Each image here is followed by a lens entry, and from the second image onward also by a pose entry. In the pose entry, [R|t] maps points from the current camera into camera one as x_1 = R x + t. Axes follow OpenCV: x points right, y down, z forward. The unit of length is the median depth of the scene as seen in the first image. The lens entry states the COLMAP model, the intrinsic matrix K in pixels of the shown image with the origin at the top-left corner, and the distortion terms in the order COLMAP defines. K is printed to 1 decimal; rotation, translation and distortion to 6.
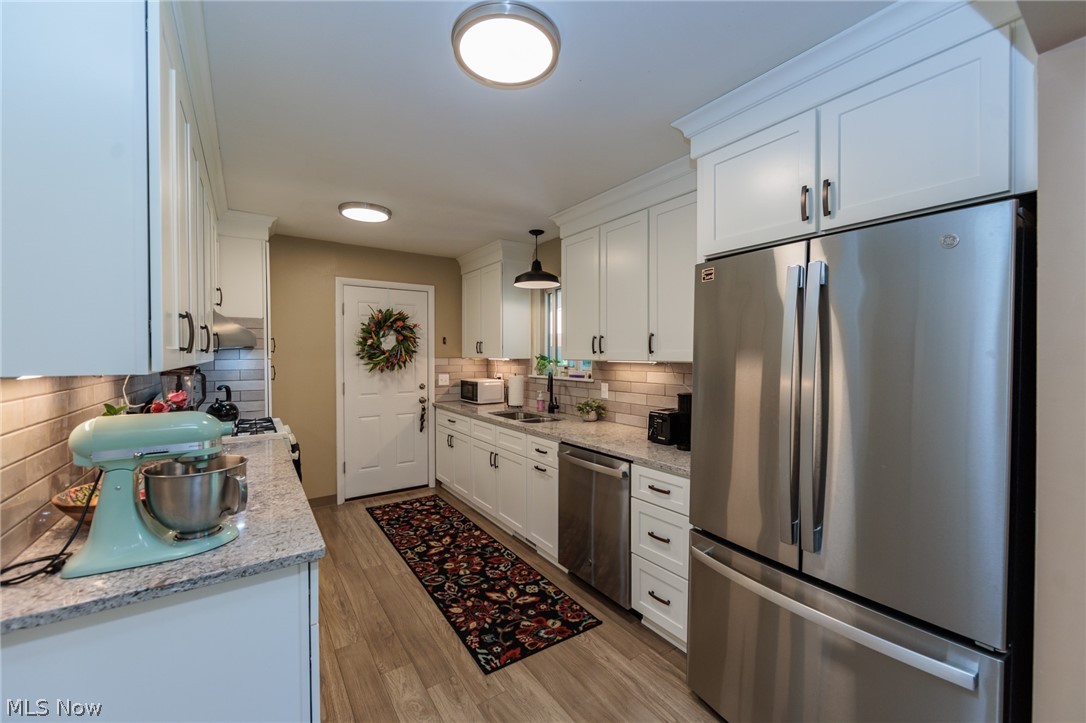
lens RADIAL K [[428.7, 0, 535.6], [0, 428.7, 357.2], [0, 0, 1]] dist [-0.002695, -0.000106]
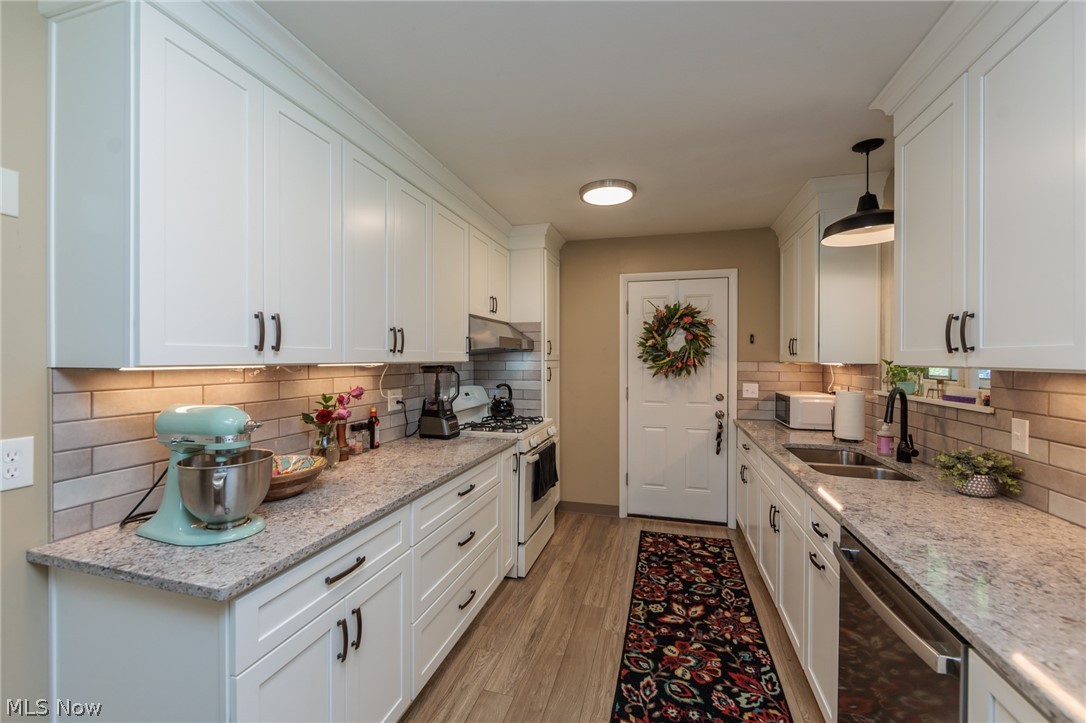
lens RADIAL K [[428.7, 0, 548.2], [0, 428.7, 358.3], [0, 0, 1]] dist [-0.002695, -0.000106]
pose [[0.646859, 0.001737, -0.762607, 0.183925], [-0.007952, 0.999958, -0.004468, 0.002644], [0.762568, 0.008954, 0.646846, 0.333152]]
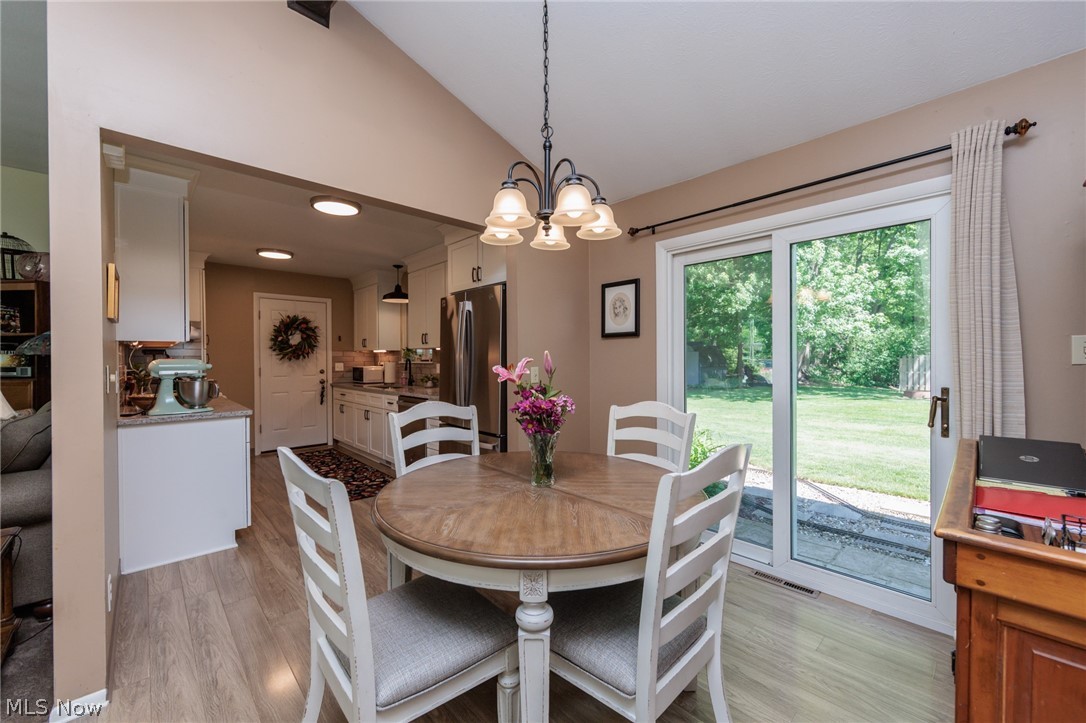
lens RADIAL K [[428.7, 0, 541.5], [0, 428.7, 358.9], [0, 0, 1]] dist [-0.002695, -0.000106]
pose [[0.987030, -0.006057, 0.160421, 0.288282], [0.007079, 0.999958, -0.005799, 0.055222], [-0.160379, 0.006860, 0.987032, -0.646435]]
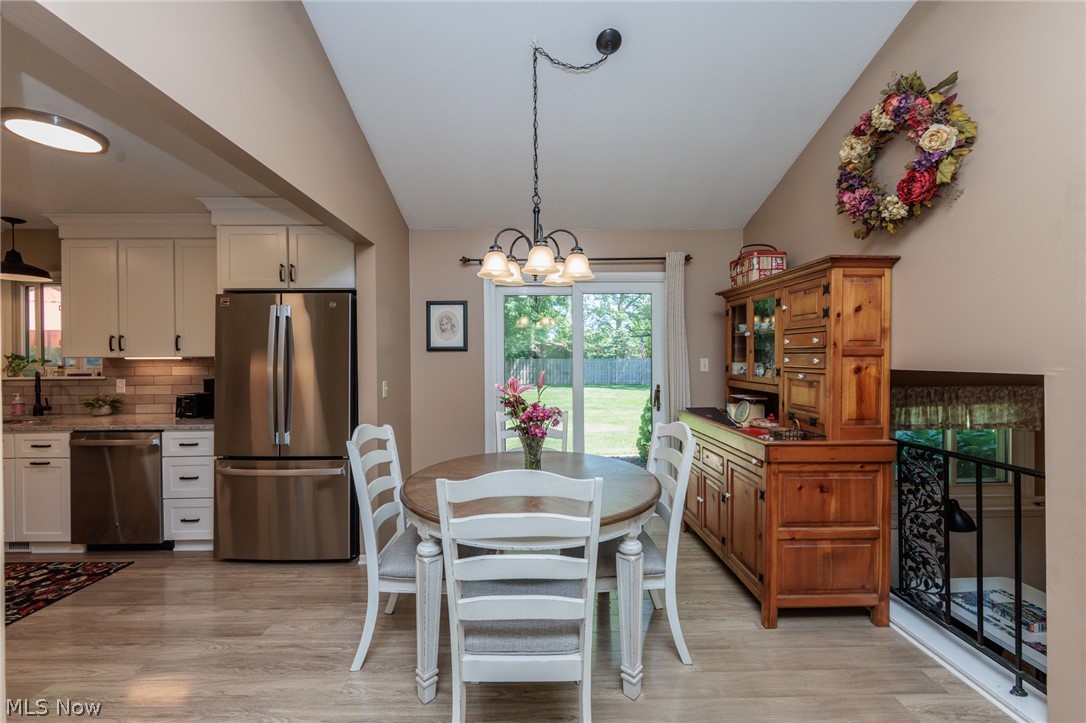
lens RADIAL K [[428.7, 0, 546.1], [0, 428.7, 359.2], [0, 0, 1]] dist [-0.002695, -0.000106]
pose [[0.536698, -0.006299, 0.843751, -0.176912], [0.013260, 0.999912, -0.000969, 0.025384], [-0.843670, 0.011708, 0.536734, -0.501605]]
